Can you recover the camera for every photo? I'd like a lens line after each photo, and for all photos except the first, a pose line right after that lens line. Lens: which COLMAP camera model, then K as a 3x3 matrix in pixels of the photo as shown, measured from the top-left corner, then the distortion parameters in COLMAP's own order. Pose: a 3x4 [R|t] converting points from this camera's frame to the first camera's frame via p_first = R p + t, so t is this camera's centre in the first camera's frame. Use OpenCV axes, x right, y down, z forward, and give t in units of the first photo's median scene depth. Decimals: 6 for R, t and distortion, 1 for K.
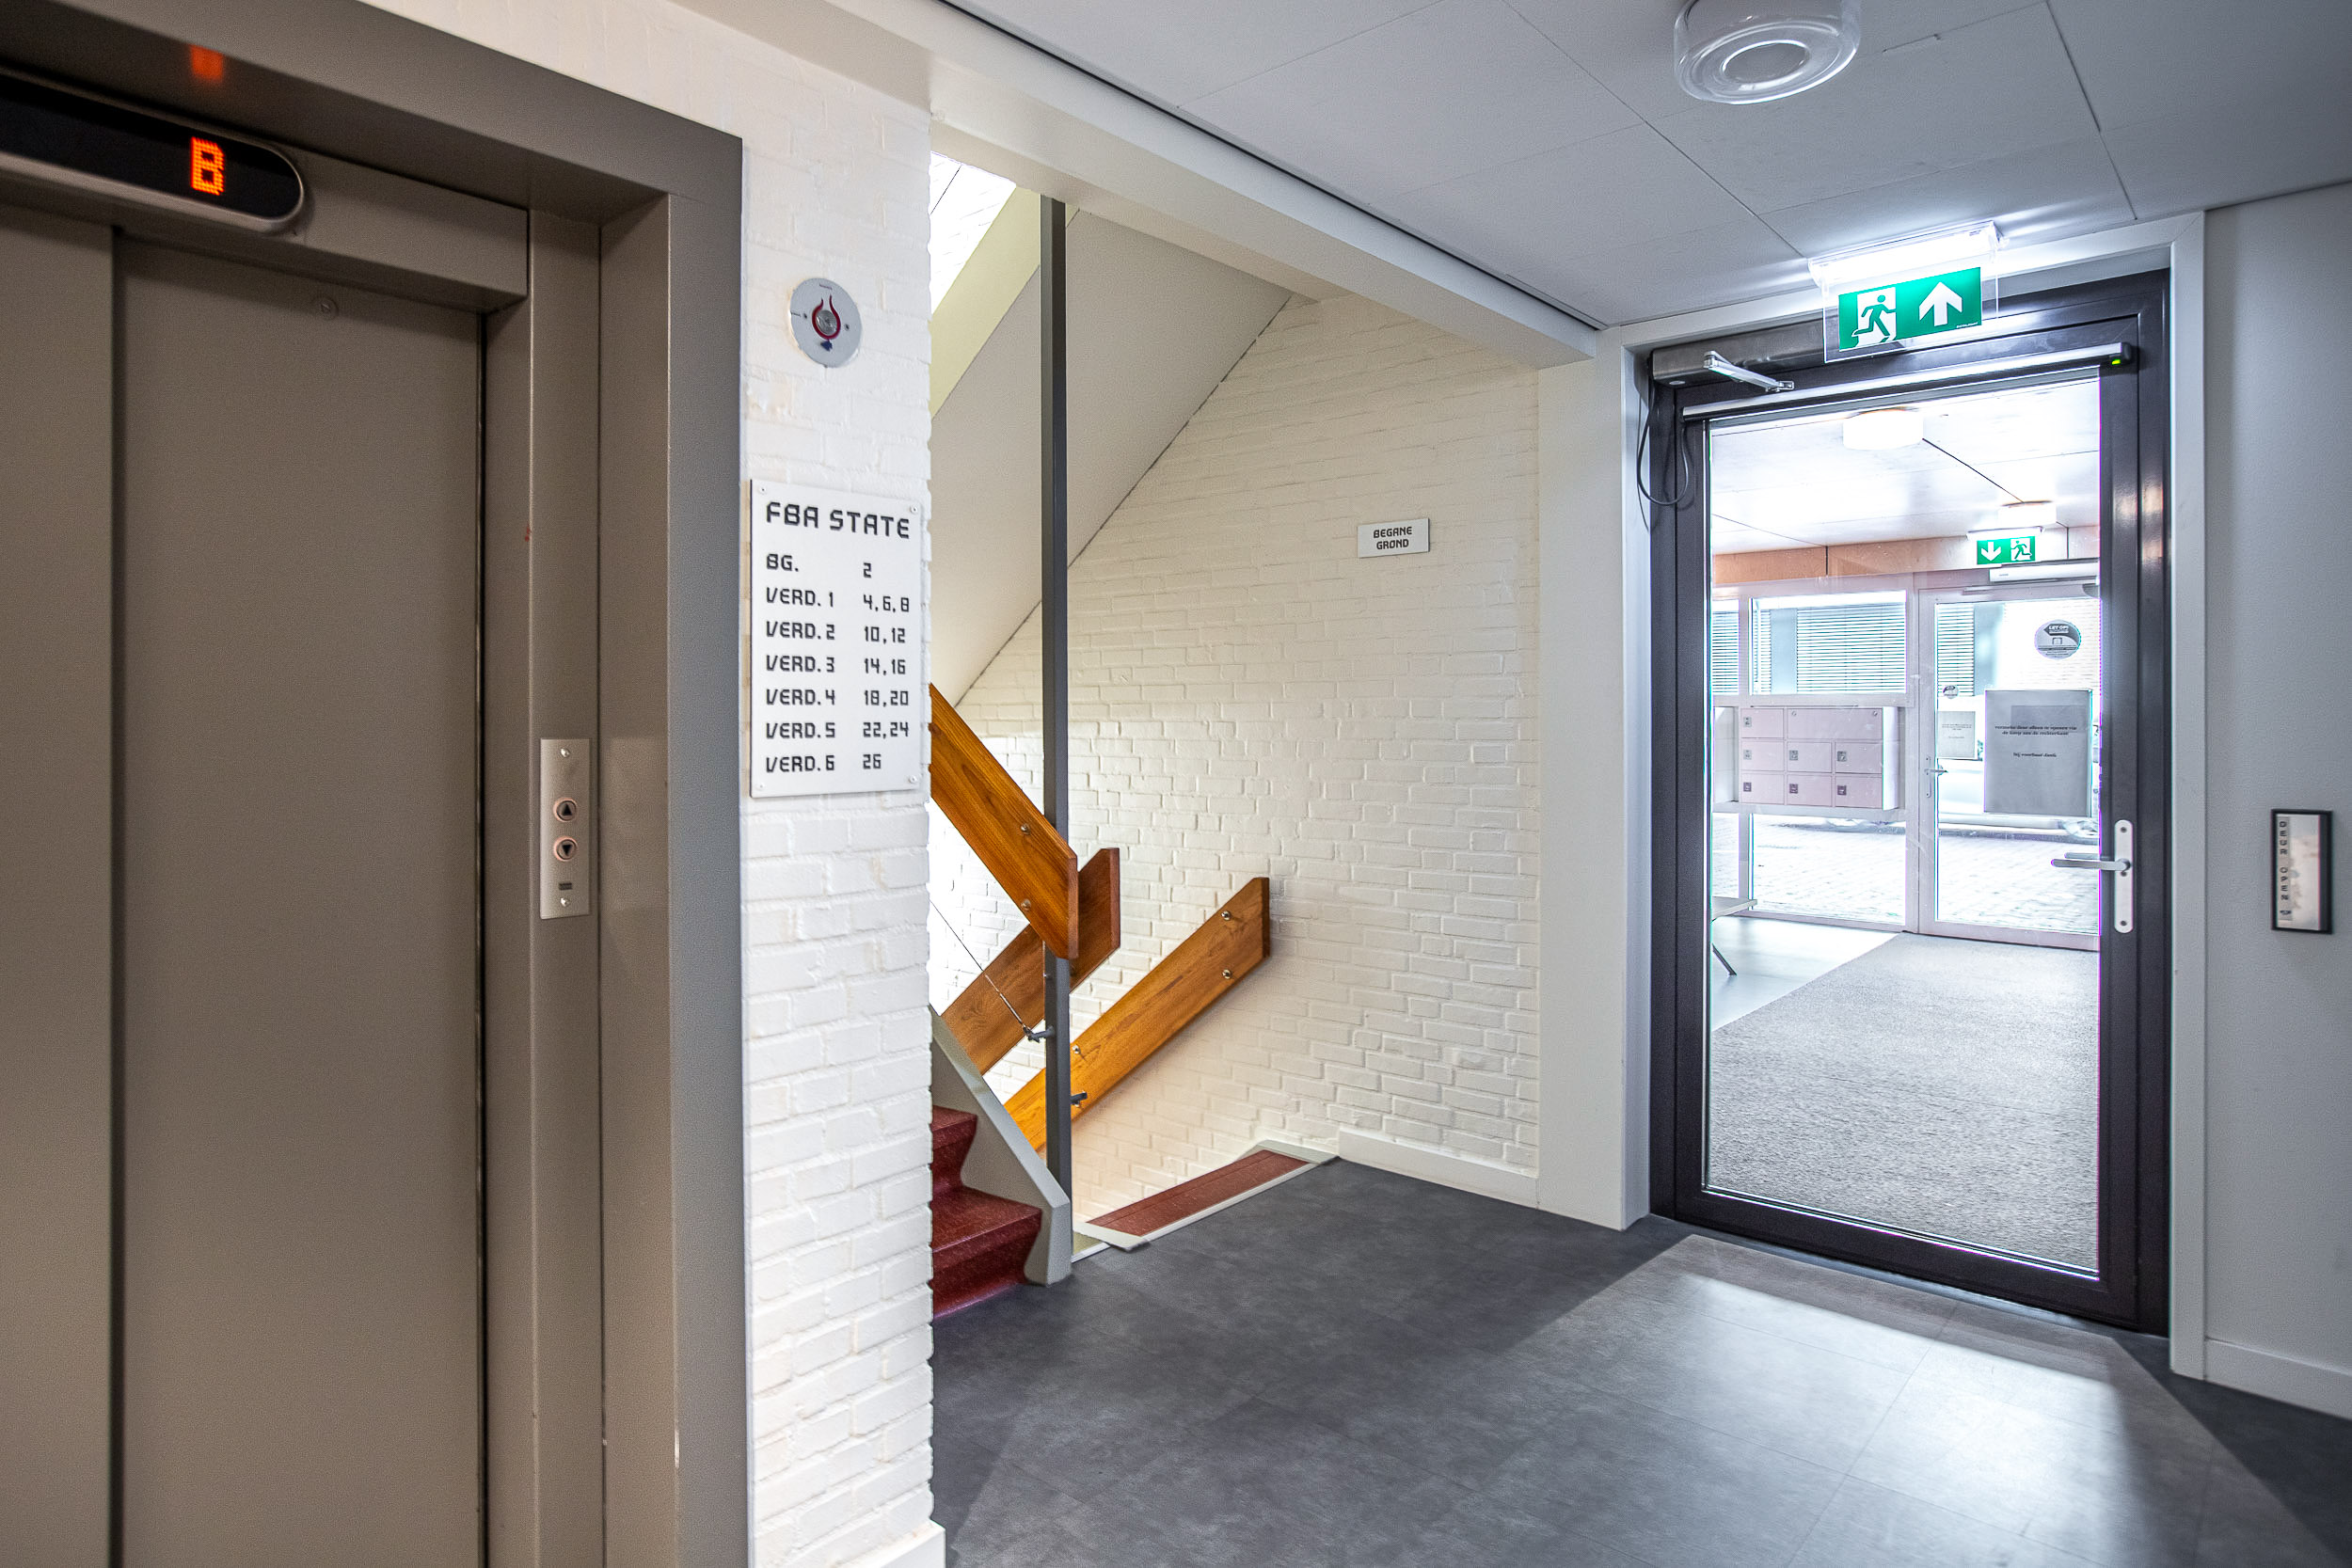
lens RADIAL K [[1341.3, 0, 1174.7], [0, 1341.3, 727.0], [0, 0, 1]] dist [-0.000437, 0.000055]
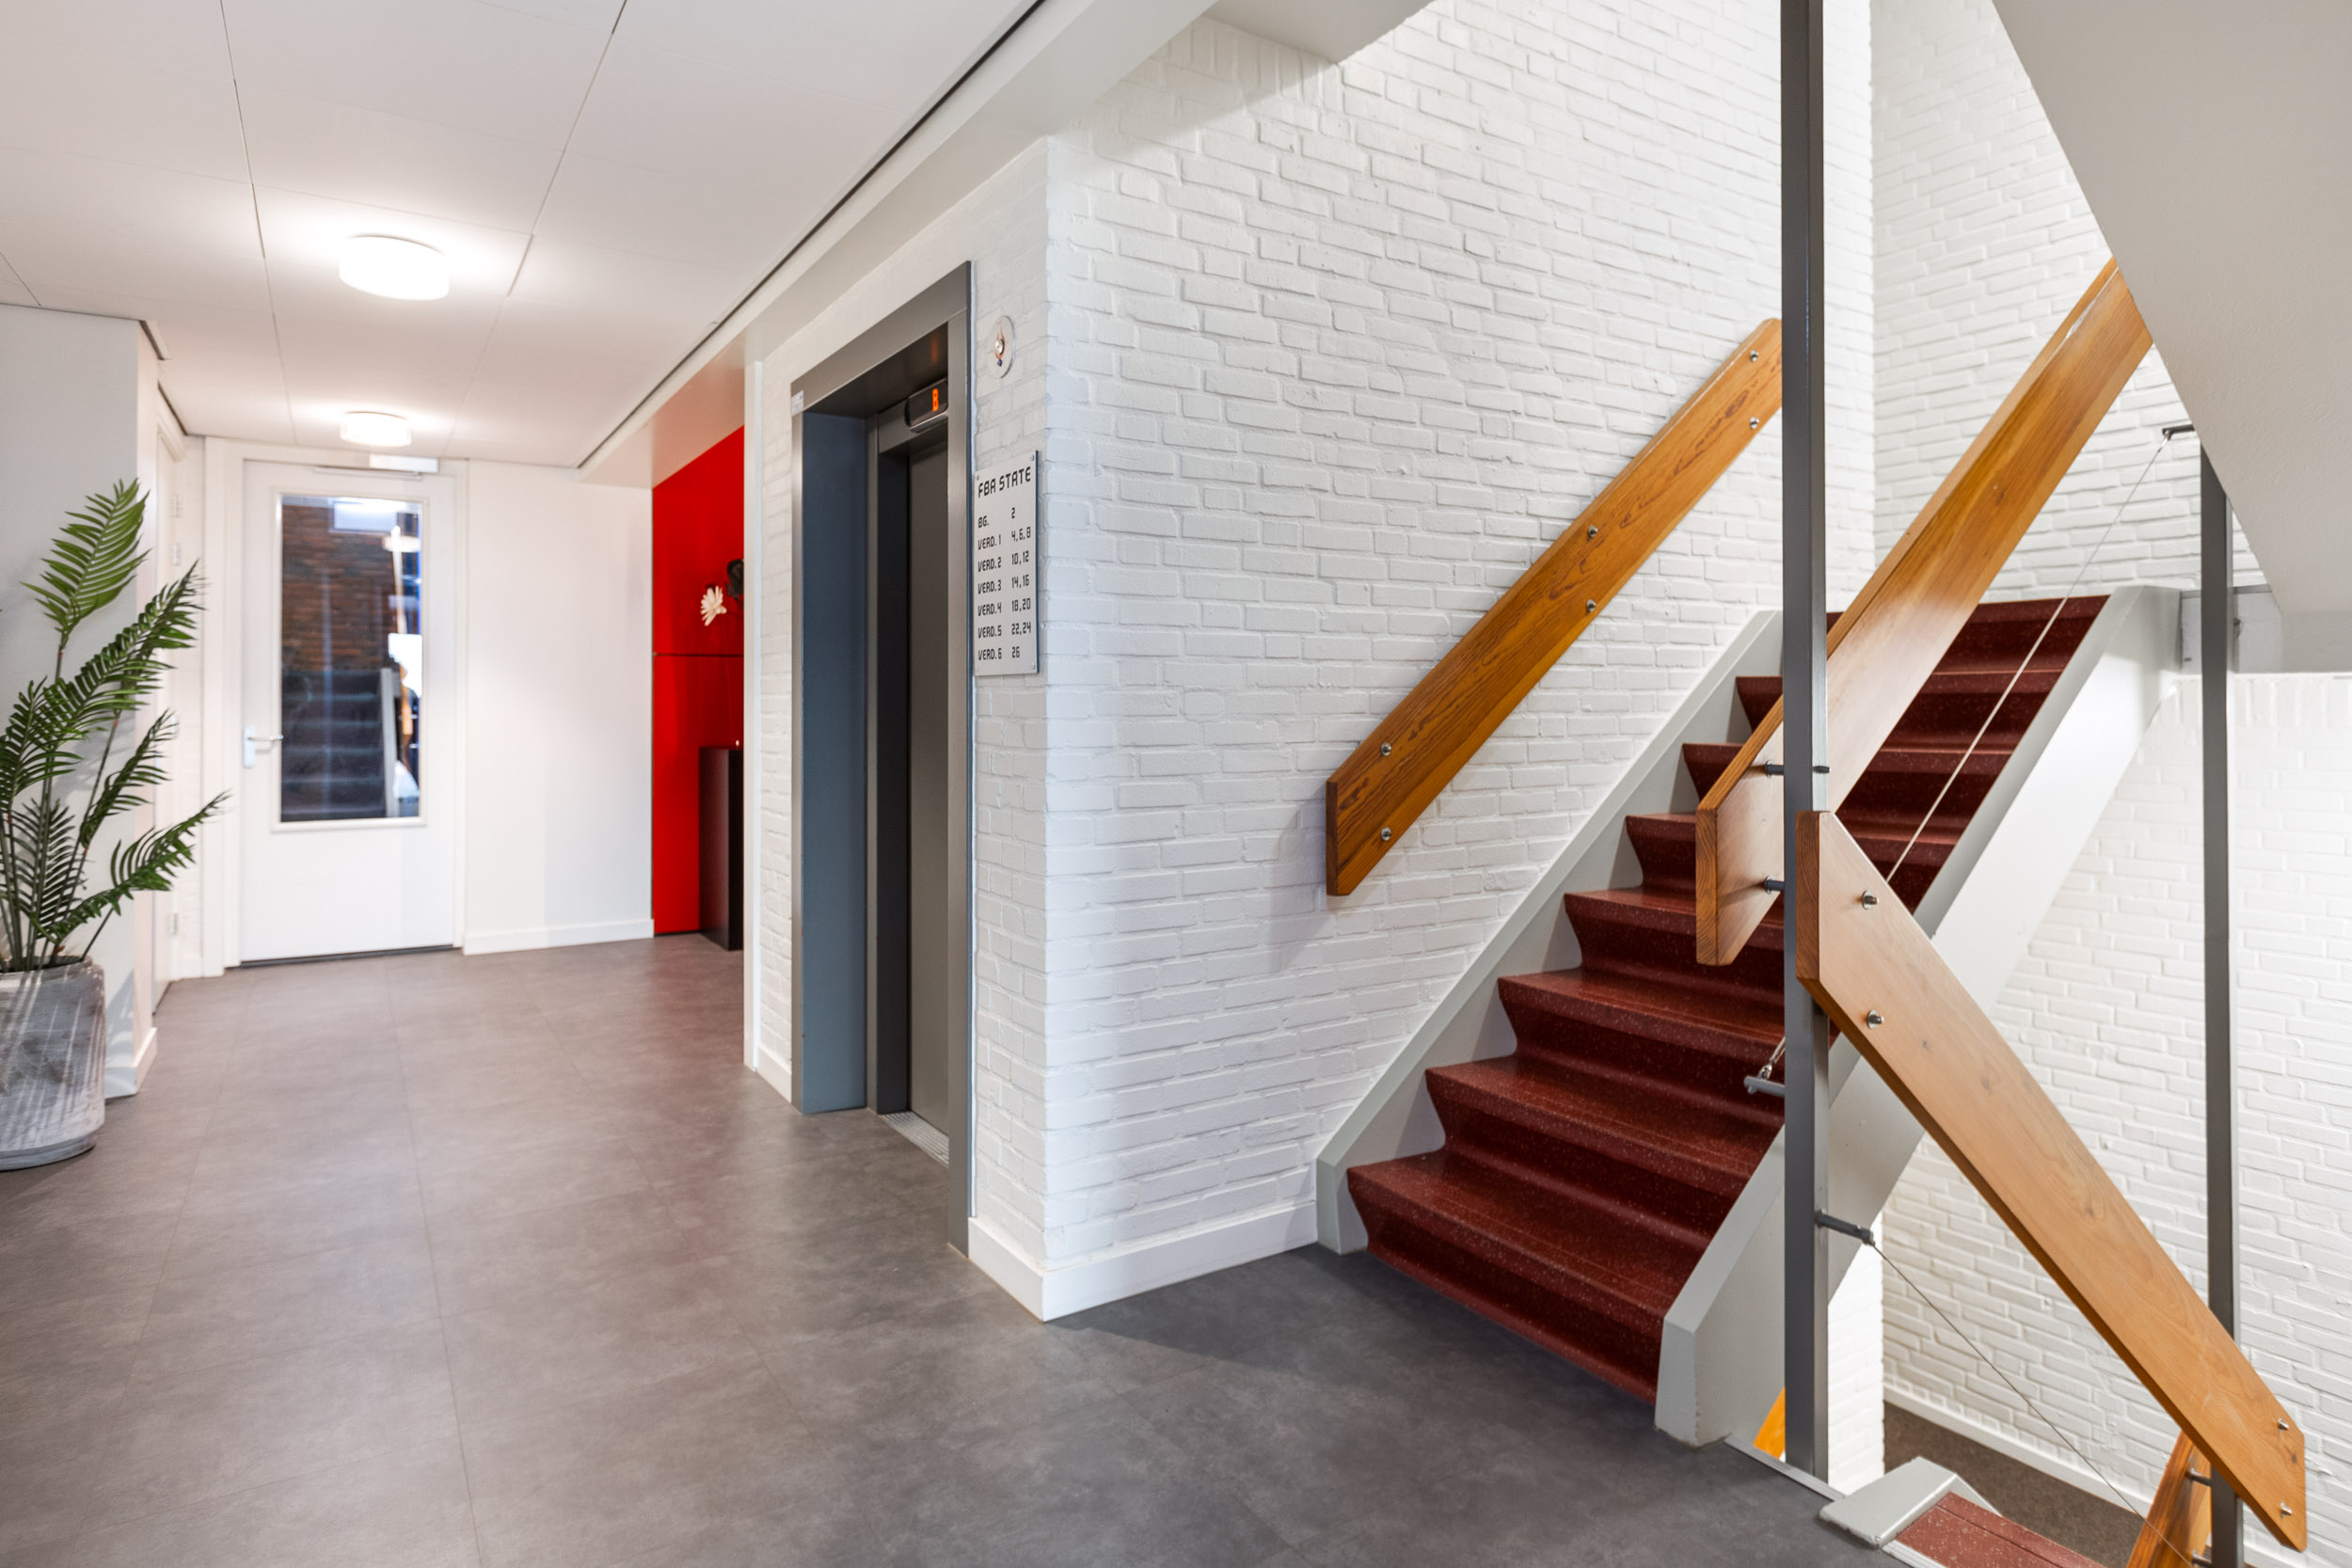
lens RADIAL K [[1318.9, 0, 1175.7], [0, 1318.9, 686.2], [0, 0, 1]] dist [0.000483, -0.000054]
pose [[-0.280544, -0.009912, -0.959790, 0.823741], [-0.003709, 0.999950, -0.009243, 0.058338], [0.959834, 0.000967, -0.280567, 1.252395]]
